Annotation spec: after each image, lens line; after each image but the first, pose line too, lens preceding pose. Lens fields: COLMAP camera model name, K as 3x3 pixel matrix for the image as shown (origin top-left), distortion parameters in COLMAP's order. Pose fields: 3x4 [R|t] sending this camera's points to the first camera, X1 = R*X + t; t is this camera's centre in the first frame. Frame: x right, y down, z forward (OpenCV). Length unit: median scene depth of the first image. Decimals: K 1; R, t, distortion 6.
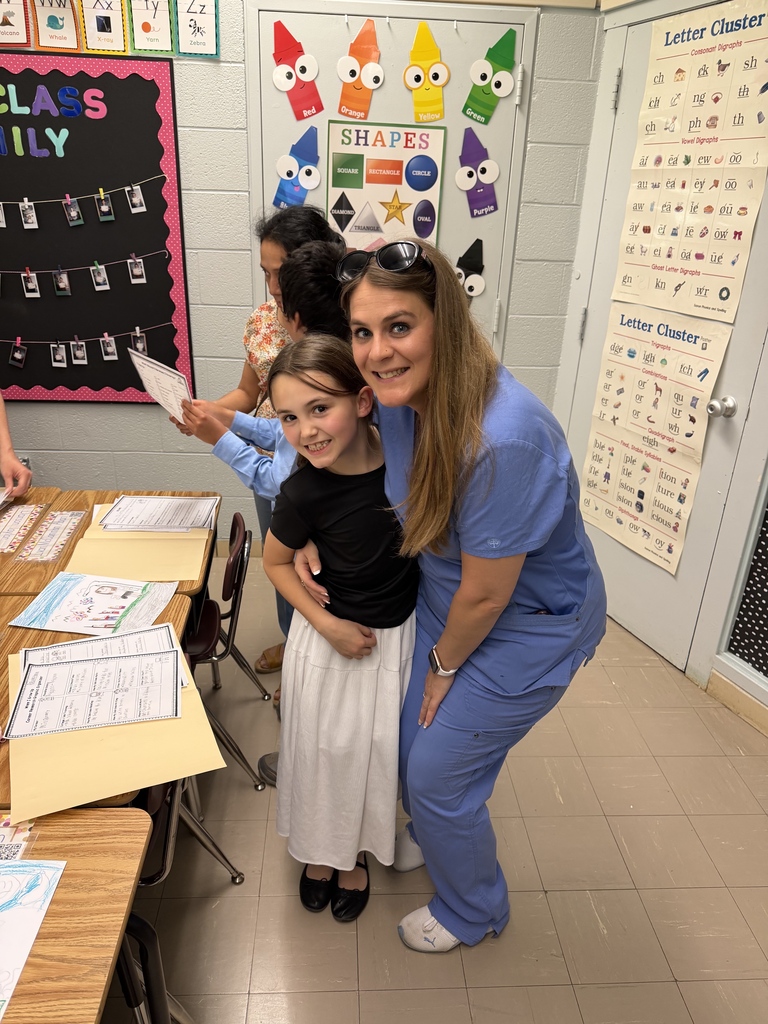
lens RADIAL K [[723.9, 0, 387.3], [0, 723.9, 539.8], [0, 0, 1]] dist [0.002625, -0.000596]
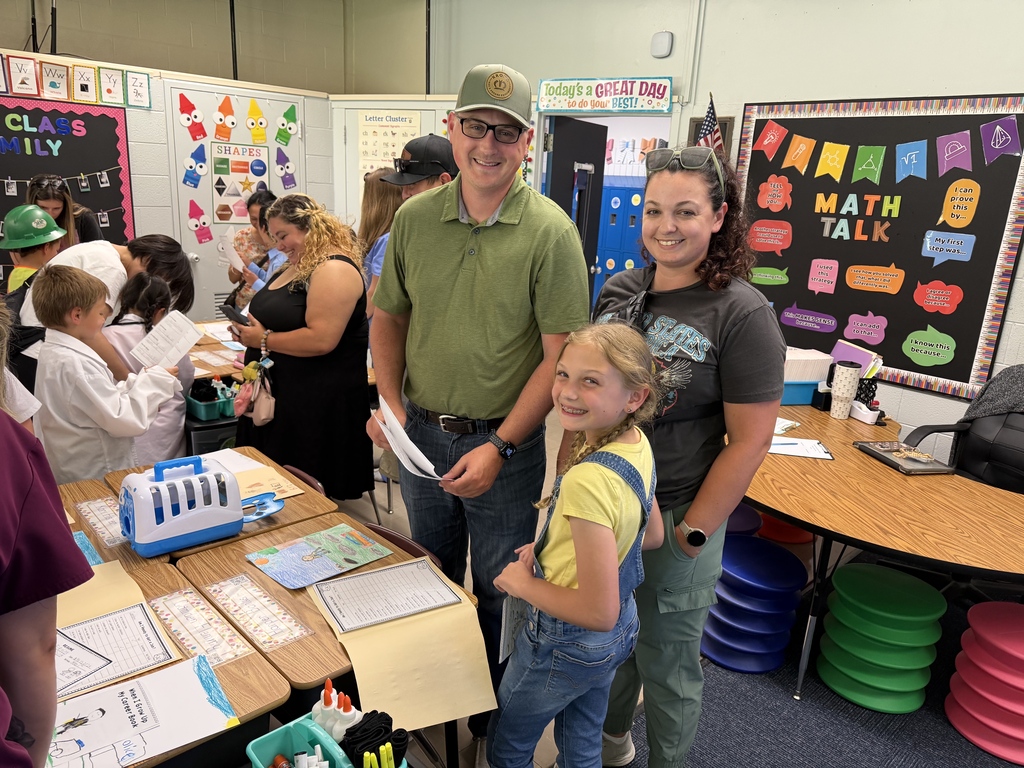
lens RADIAL K [[723.9, 0, 510.9], [0, 723.9, 385.6], [0, 0, 1]] dist [0.002625, -0.000596]
pose [[0.760706, -0.166636, 0.627343, -0.788516], [0.240411, 0.970081, -0.033844, 0.303923], [-0.602934, 0.176566, 0.778007, -0.857882]]
